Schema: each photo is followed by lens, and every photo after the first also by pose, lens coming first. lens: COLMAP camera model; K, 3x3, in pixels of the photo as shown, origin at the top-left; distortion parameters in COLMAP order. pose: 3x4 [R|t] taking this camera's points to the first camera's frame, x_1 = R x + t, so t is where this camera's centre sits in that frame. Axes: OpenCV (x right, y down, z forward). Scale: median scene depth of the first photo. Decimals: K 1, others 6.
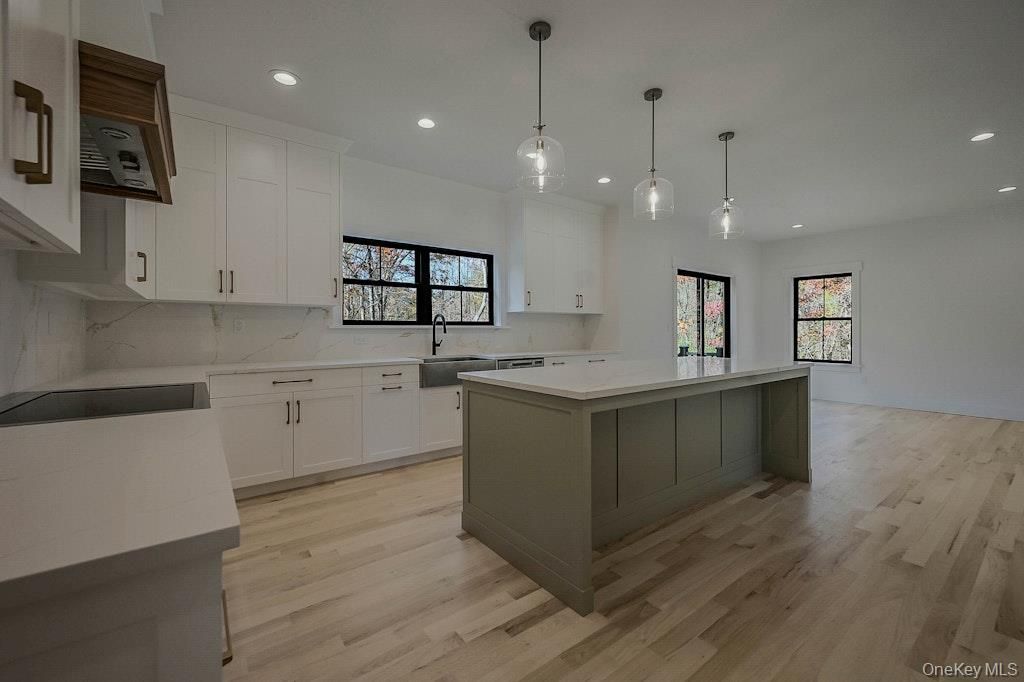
lens RADIAL K [[415.7, 0, 514.9], [0, 415.7, 326.9], [0, 0, 1]] dist [0.000515, 0.000100]
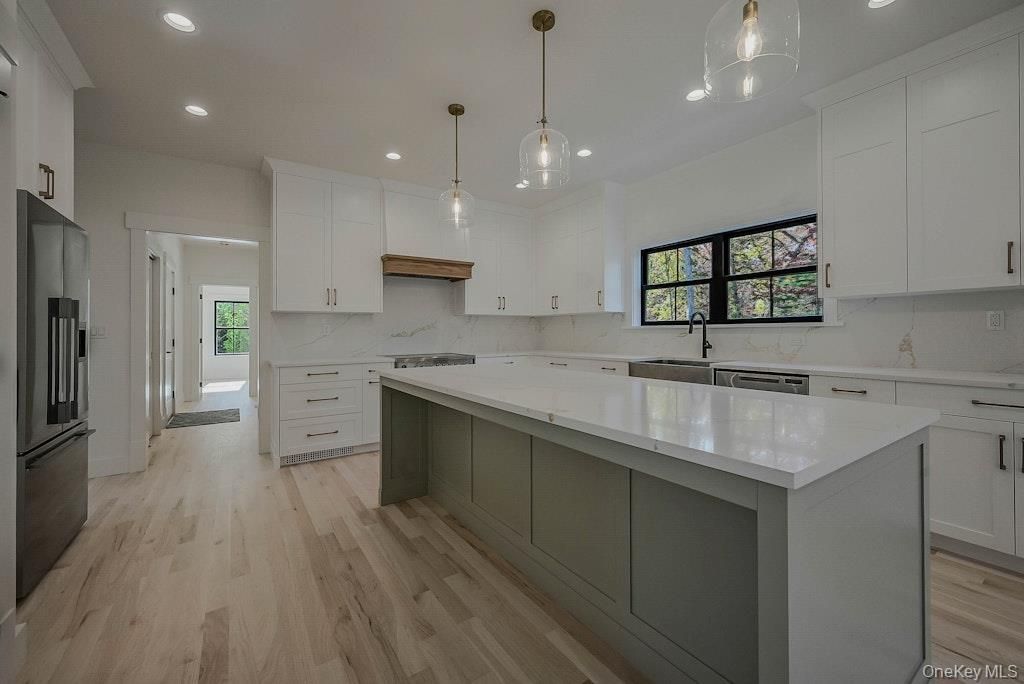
lens RADIAL K [[420.8, 0, 514.2], [0, 420.8, 332.9], [0, 0, 1]] dist [-0.000579, 0.000078]
pose [[-0.054772, 0.001383, -0.998498, 1.065742], [0.013509, 0.999909, 0.000644, 0.012022], [0.998408, -0.013453, -0.054785, 0.963419]]
